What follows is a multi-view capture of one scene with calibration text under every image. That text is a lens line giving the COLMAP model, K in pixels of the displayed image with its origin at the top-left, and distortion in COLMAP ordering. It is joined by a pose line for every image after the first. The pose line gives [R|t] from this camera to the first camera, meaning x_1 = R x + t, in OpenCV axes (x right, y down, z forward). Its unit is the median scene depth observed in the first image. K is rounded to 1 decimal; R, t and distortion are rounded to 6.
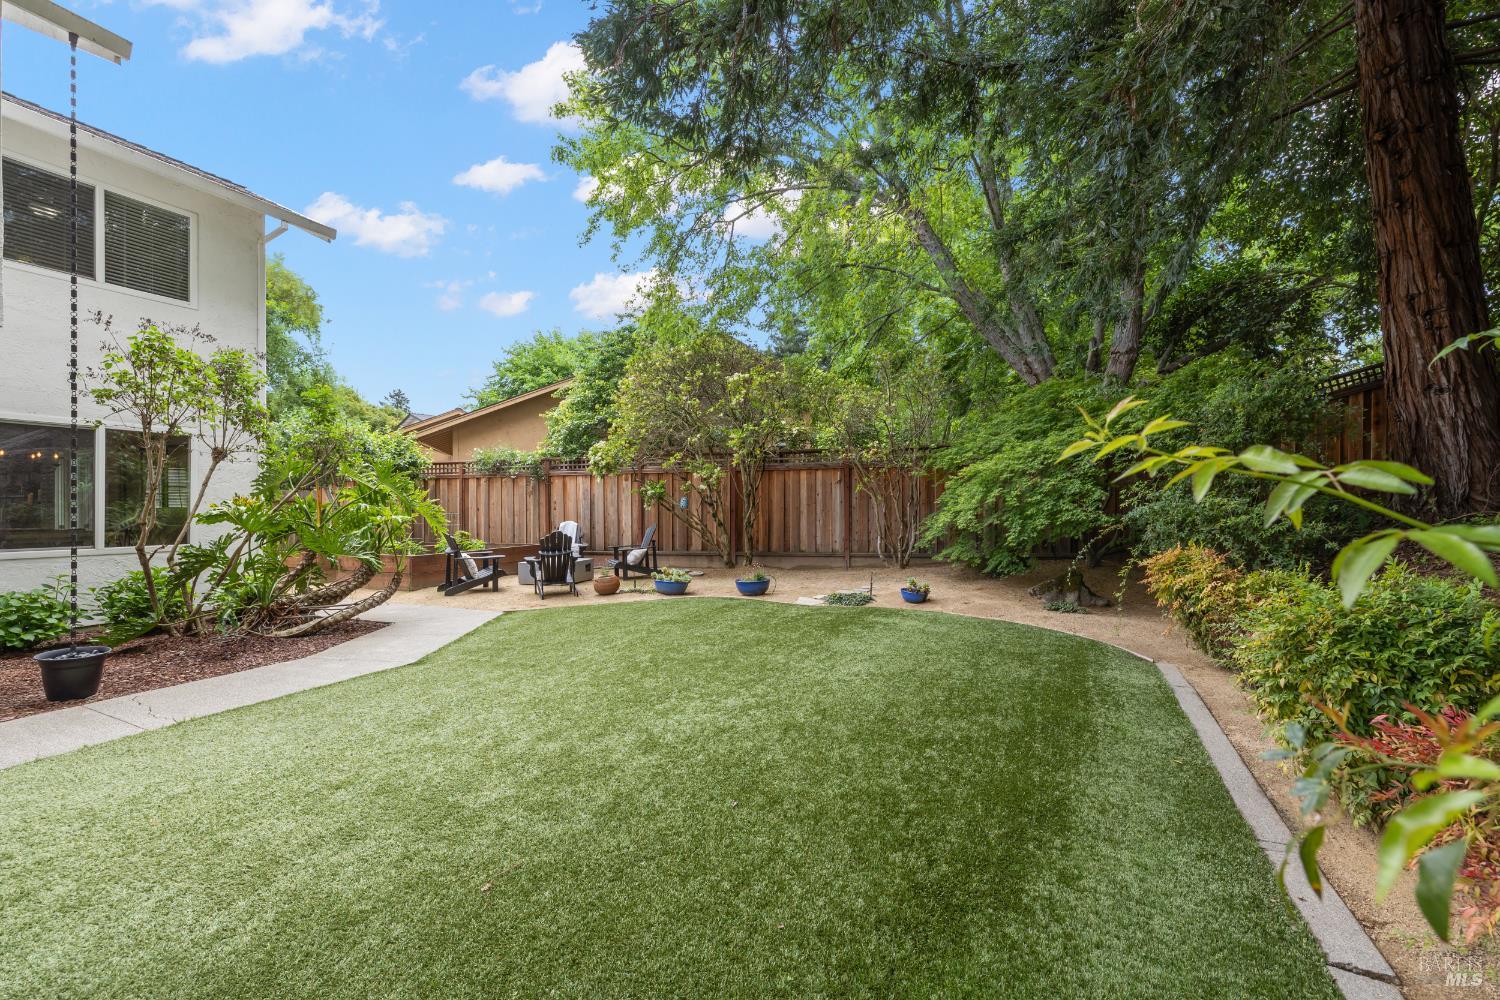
lens RADIAL K [[629.9, 0, 745.1], [0, 629.9, 503.8], [0, 0, 1]] dist [0.002970, -0.000253]
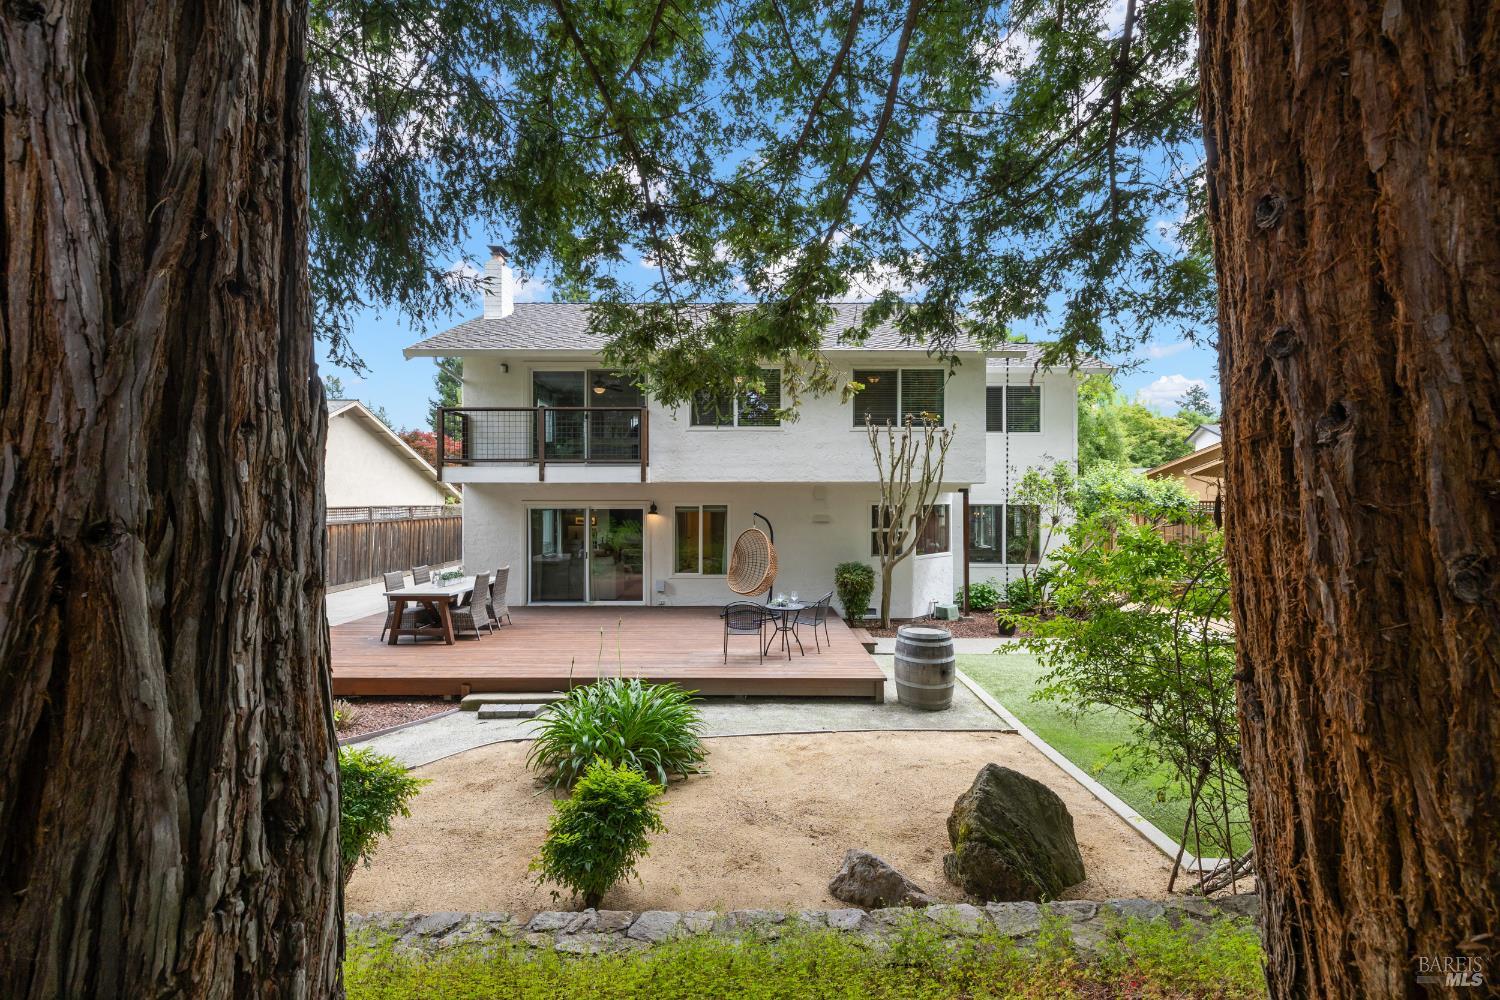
lens RADIAL K [[629.9, 0, 747.2], [0, 629.9, 498.8], [0, 0, 1]] dist [0.002970, -0.000253]
pose [[0.431384, -0.000144, -0.902168, 0.474120], [-0.001880, 0.999998, -0.001058, -0.143544], [0.902166, 0.002152, 0.431383, -0.651178]]
